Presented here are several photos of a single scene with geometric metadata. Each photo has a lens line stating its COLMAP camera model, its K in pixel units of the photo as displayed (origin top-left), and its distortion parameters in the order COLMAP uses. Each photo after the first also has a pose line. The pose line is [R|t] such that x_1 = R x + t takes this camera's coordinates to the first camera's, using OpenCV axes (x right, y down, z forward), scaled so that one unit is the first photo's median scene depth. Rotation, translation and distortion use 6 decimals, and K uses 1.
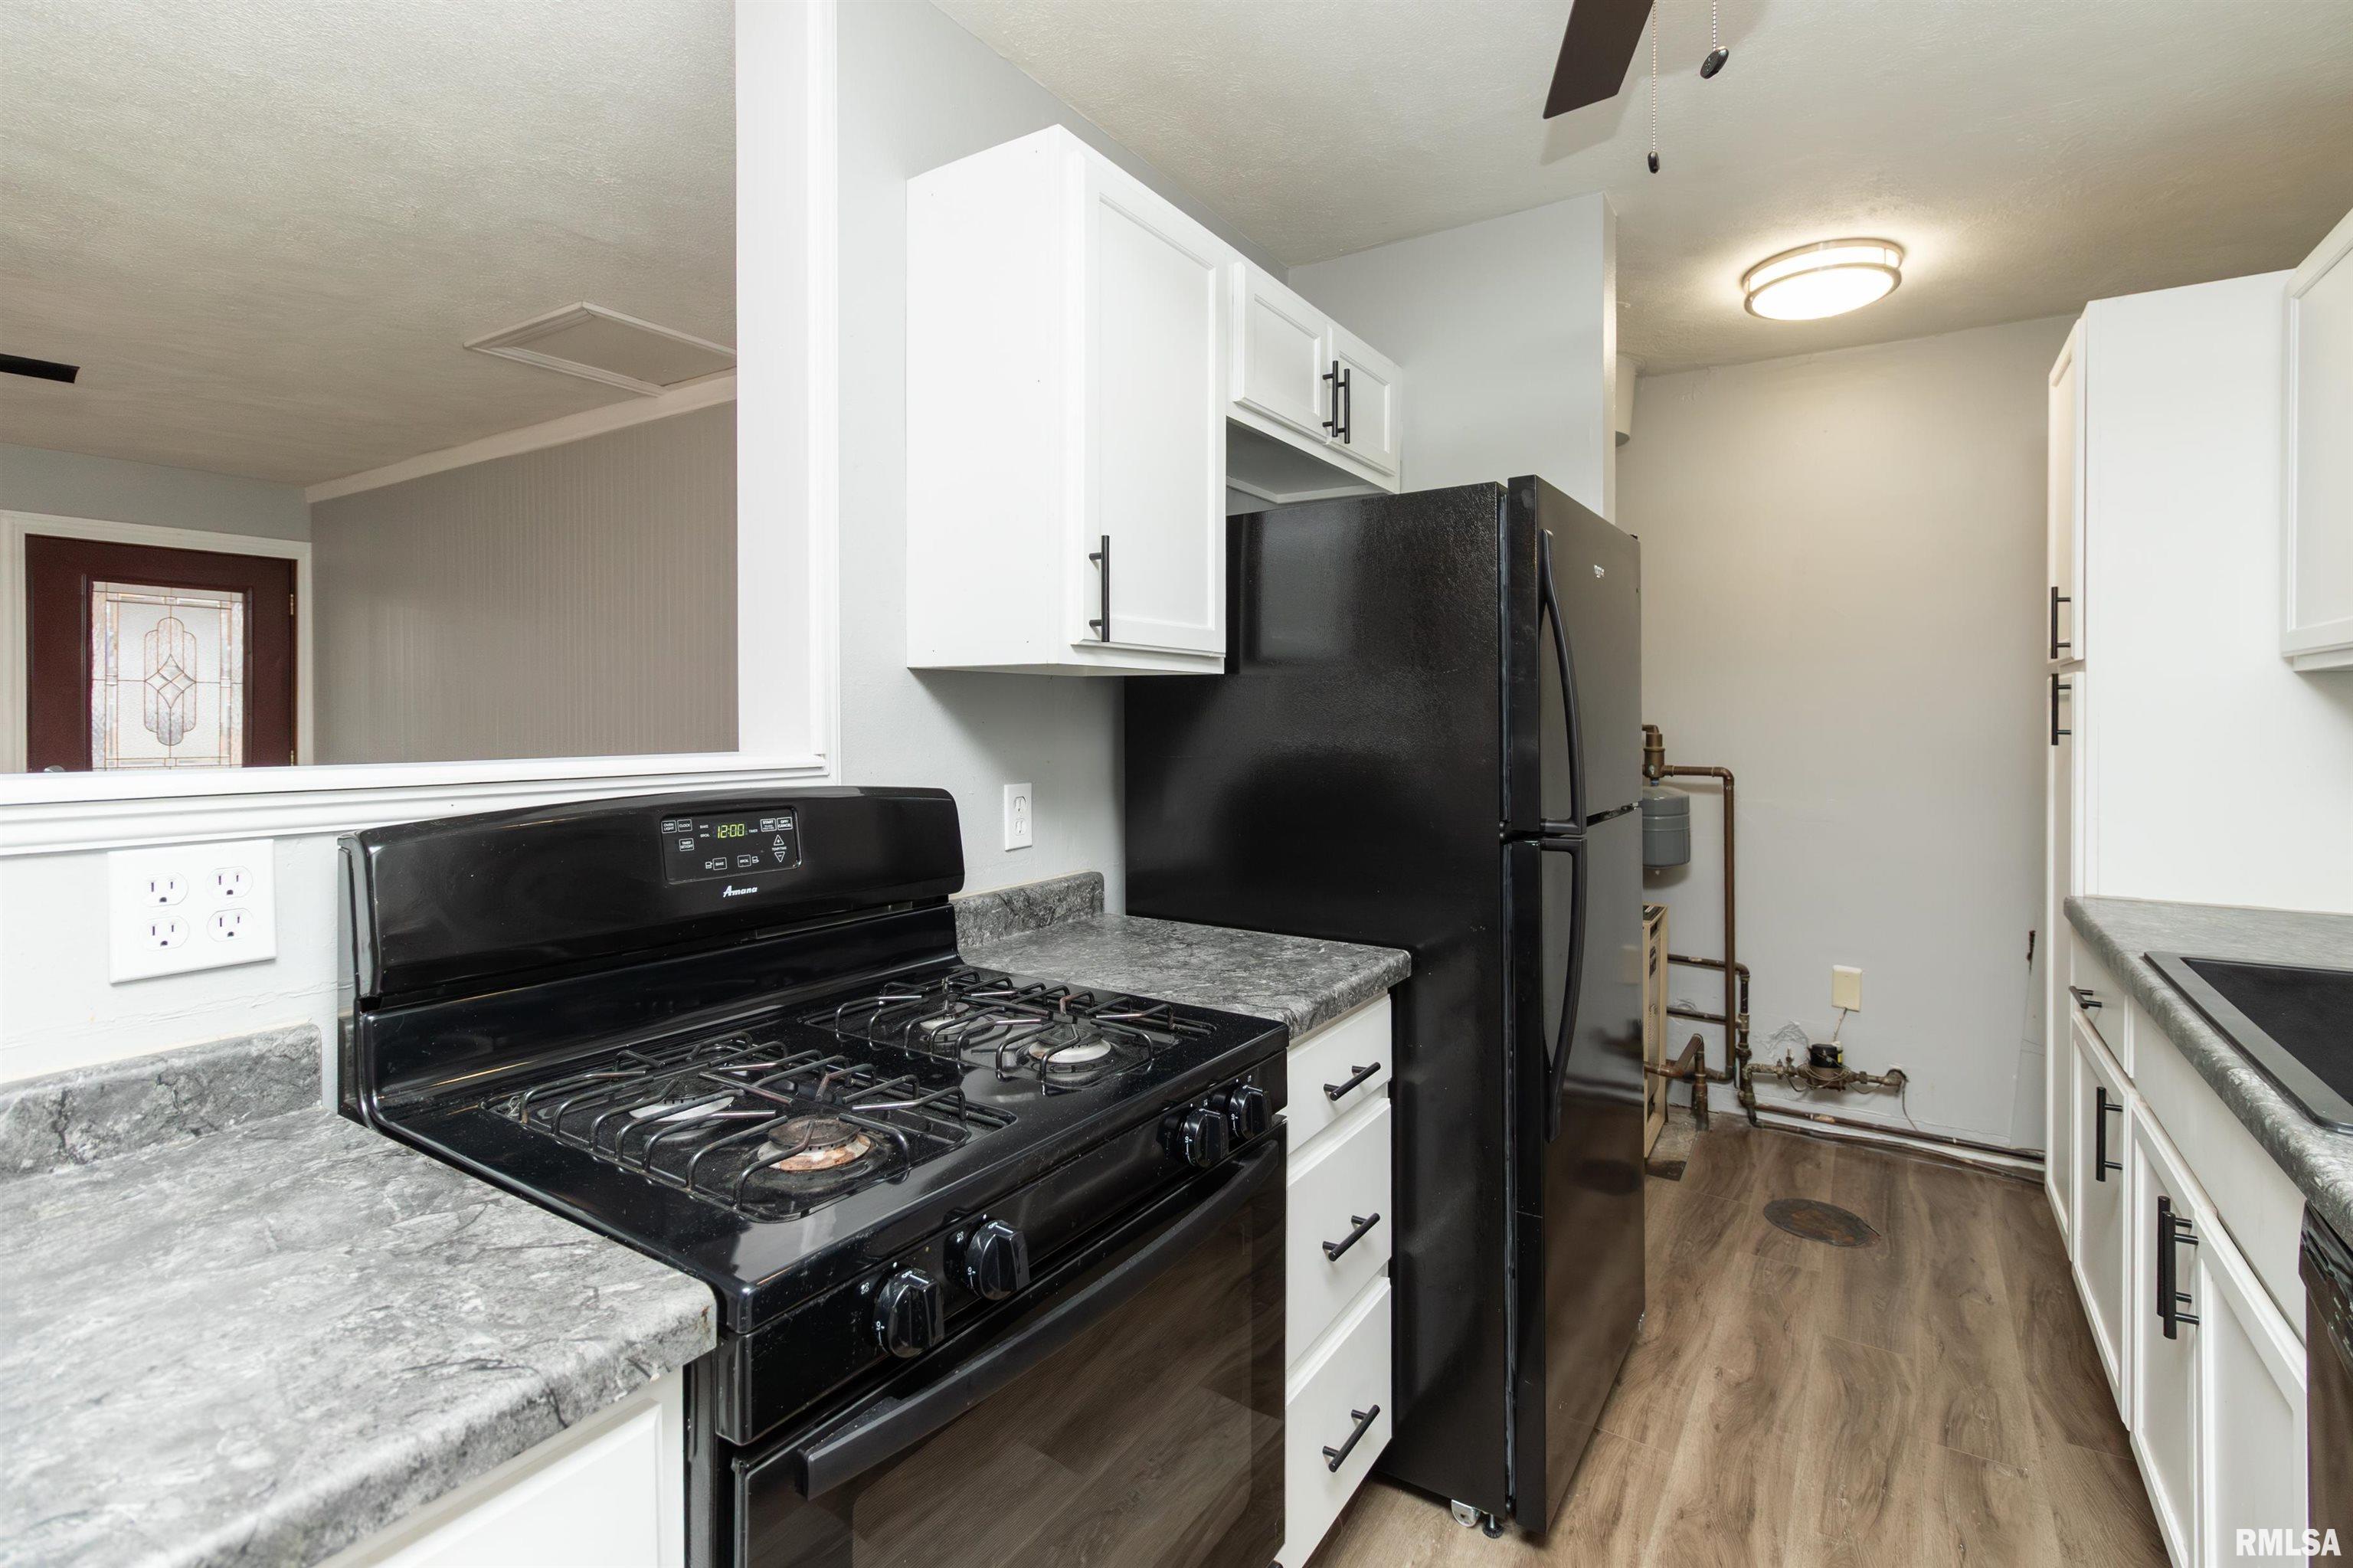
lens RADIAL K [[1092.6, 0, 1202.3], [0, 1092.6, 719.0], [0, 0, 1]] dist [-0.001170, 0.000212]
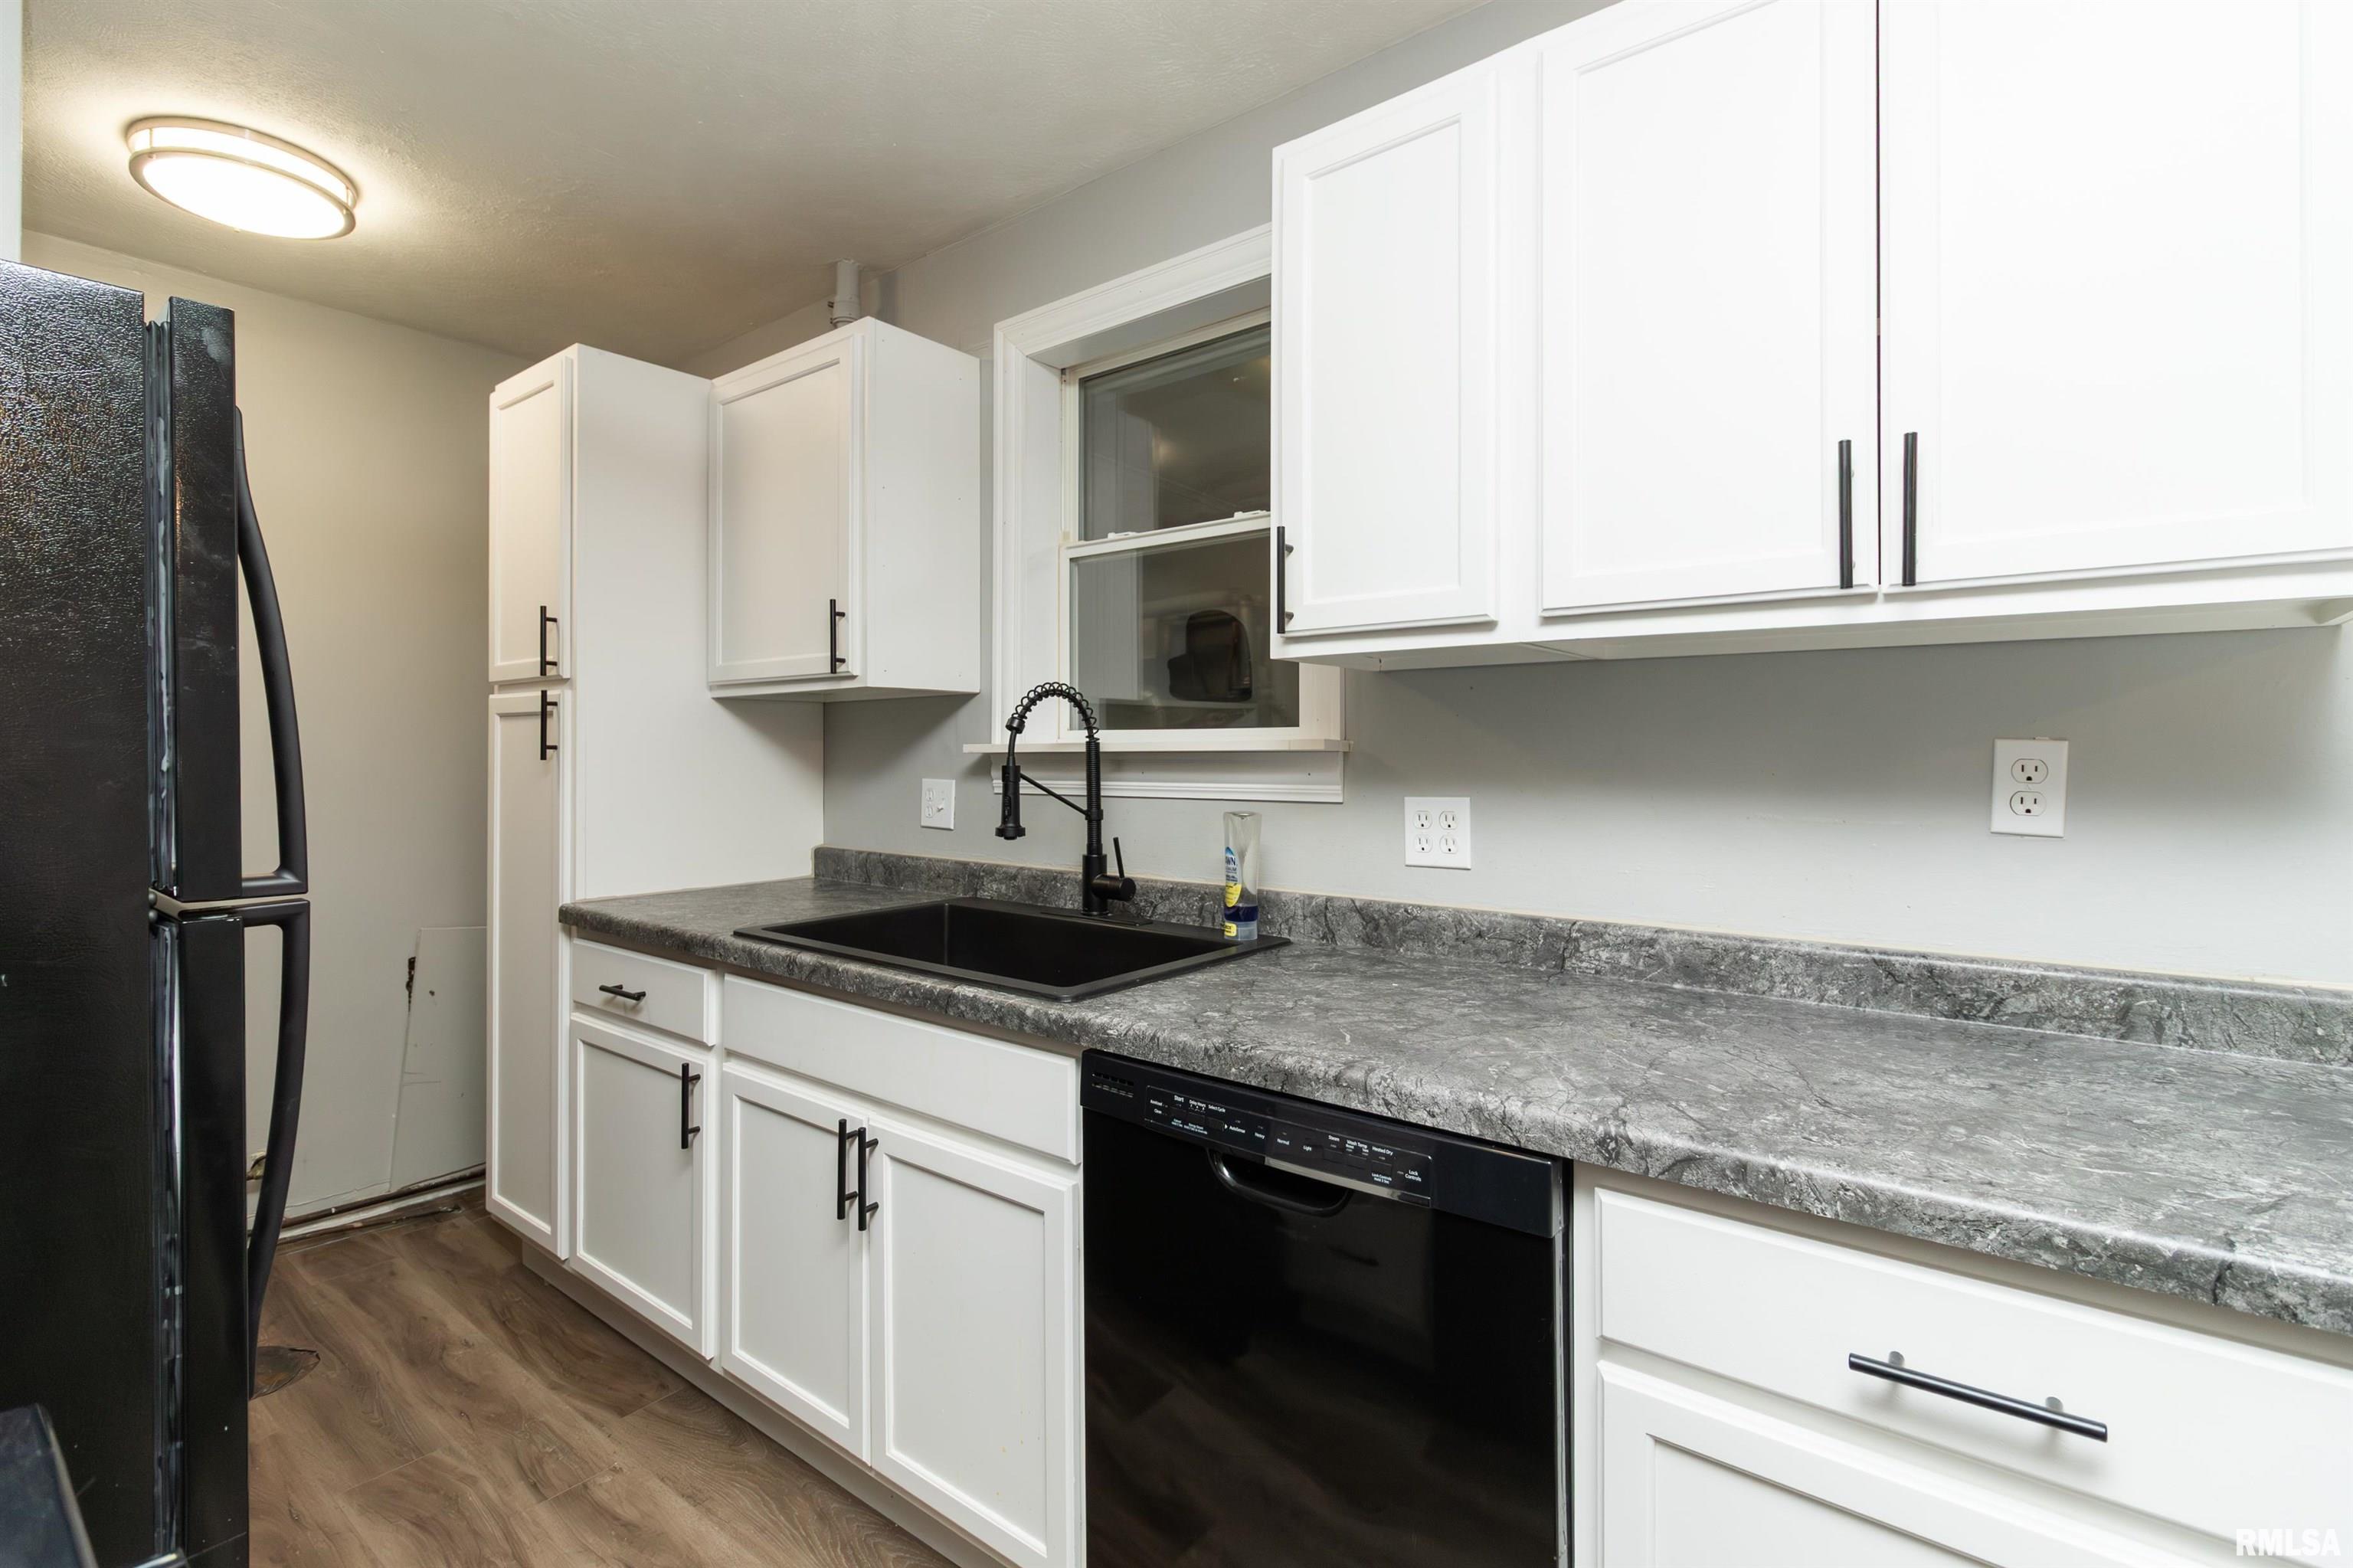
lens RADIAL K [[1077.8, 0, 1199.2], [0, 1077.8, 735.1], [0, 0, 1]] dist [-0.001204, -0.000147]
pose [[0.114512, 0.010094, 0.993371, -0.188340], [0.005923, 0.999924, -0.010843, 0.018345], [-0.993404, 0.007126, 0.114444, 0.329711]]
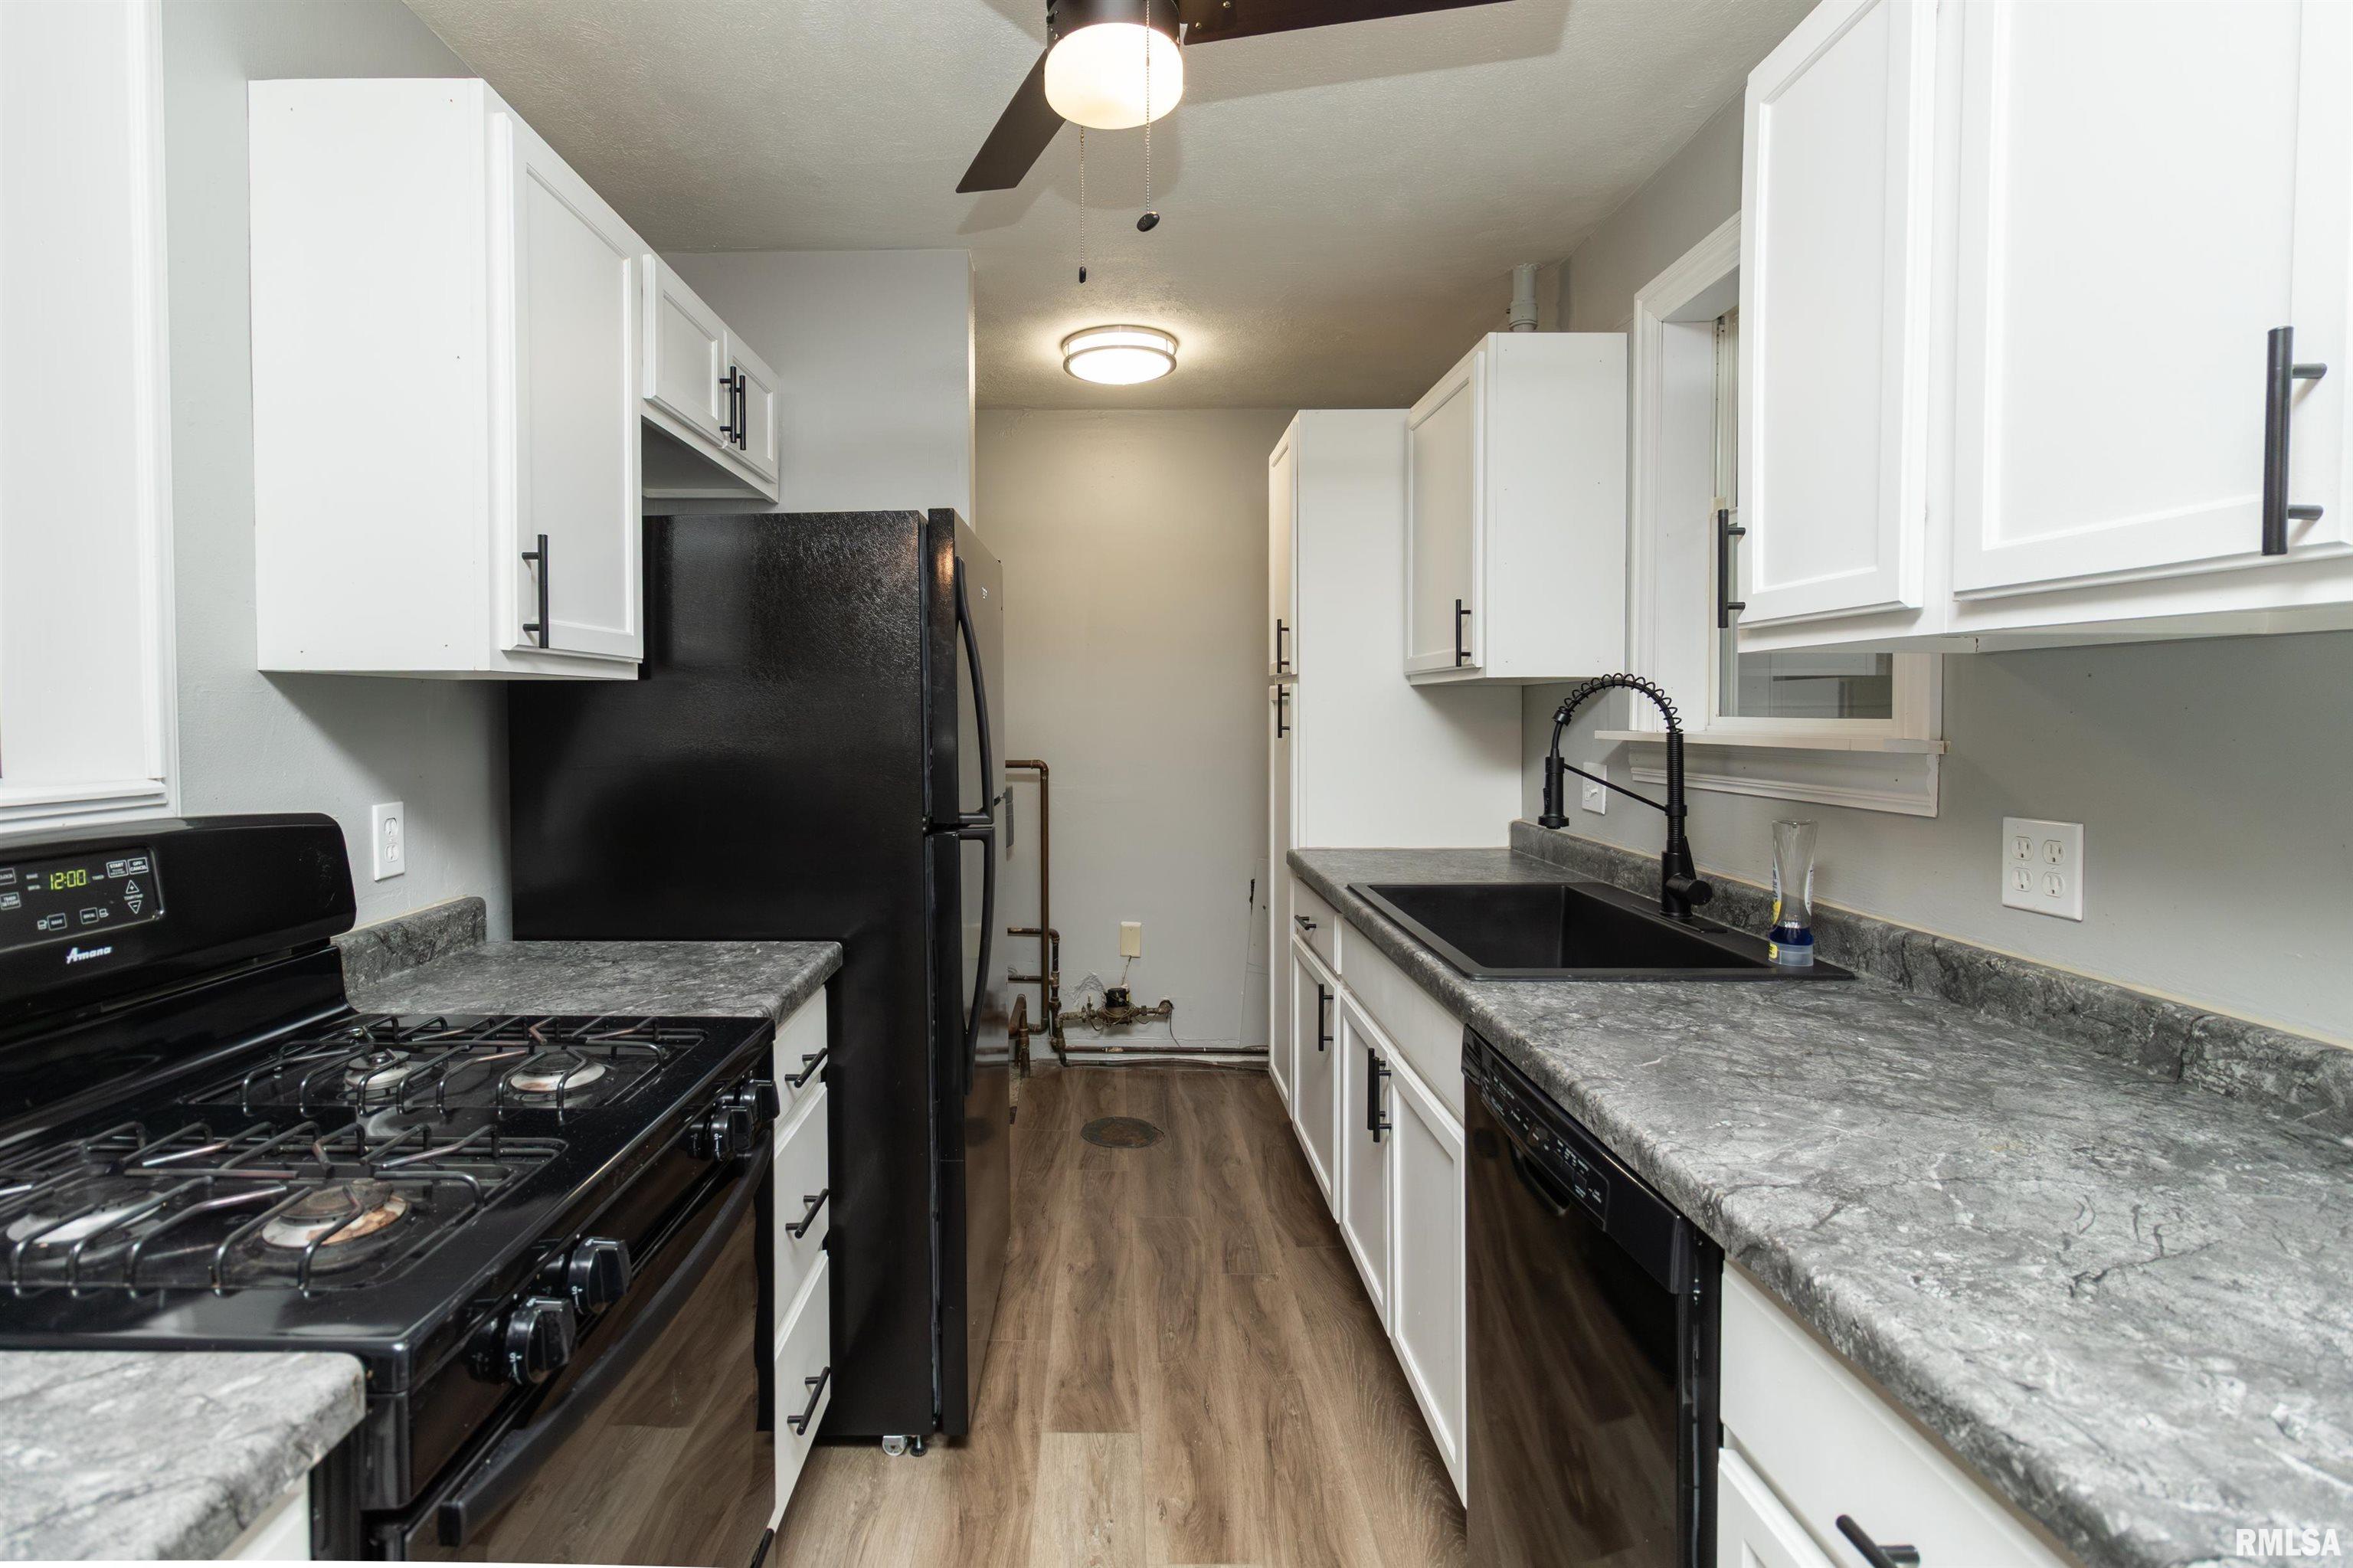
lens RADIAL K [[1104.9, 0, 1105.0], [0, 1104.9, 728.4], [0, 0, 1]] dist [-0.002779, -0.000185]
pose [[0.850891, -0.011859, 0.525208, -0.136108], [0.005356, 0.999889, 0.013901, -0.009209], [-0.525315, -0.009015, 0.850860, -0.047452]]
